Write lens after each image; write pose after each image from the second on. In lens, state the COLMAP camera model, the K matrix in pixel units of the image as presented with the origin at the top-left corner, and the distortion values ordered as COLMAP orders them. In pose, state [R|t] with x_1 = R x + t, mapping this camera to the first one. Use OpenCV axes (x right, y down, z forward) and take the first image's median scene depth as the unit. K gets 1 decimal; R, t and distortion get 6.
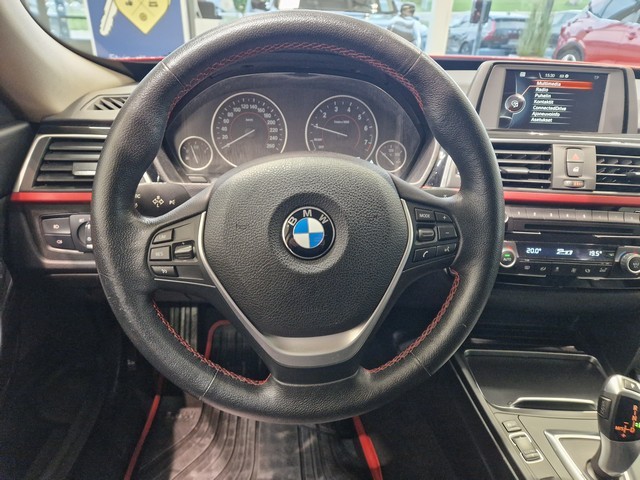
lens RADIAL K [[432.6, 0, 319.4], [0, 432.6, 244.6], [0, 0, 1]] dist [0.077018, -0.058764]
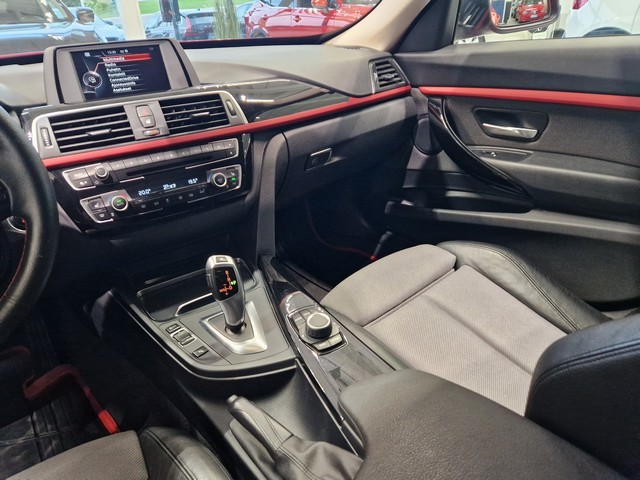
lens RADIAL K [[432.6, 0, 321.2], [0, 432.6, 241.5], [0, 0, 1]] dist [0.077018, -0.058764]
pose [[0.828698, -0.338849, 0.445467, 0.301930], [0.340930, 0.936816, 0.078370, 0.216502], [-0.443876, 0.086928, 0.891862, -0.307455]]
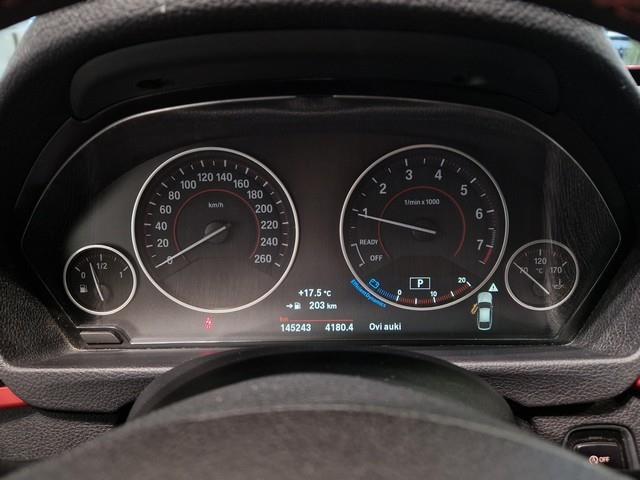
lens RADIAL K [[432.6, 0, 321.4], [0, 432.6, 237.8], [0, 0, 1]] dist [0.077018, -0.058764]
pose [[0.991715, -0.017070, -0.127321, 0.005594], [-0.000933, 0.990149, -0.140013, -0.189322], [0.128457, 0.138971, 0.981930, 0.575069]]
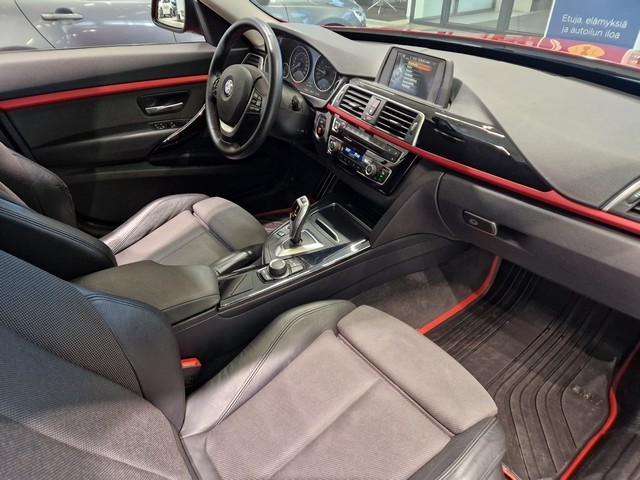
lens RADIAL K [[432.6, 0, 317.9], [0, 432.6, 245.7], [0, 0, 1]] dist [0.077018, -0.058764]
pose [[0.515991, 0.445465, -0.731652, 1.973231], [-0.378205, 0.884855, 0.272016, -0.079679], [0.768579, 0.136357, 0.625055, -0.221367]]
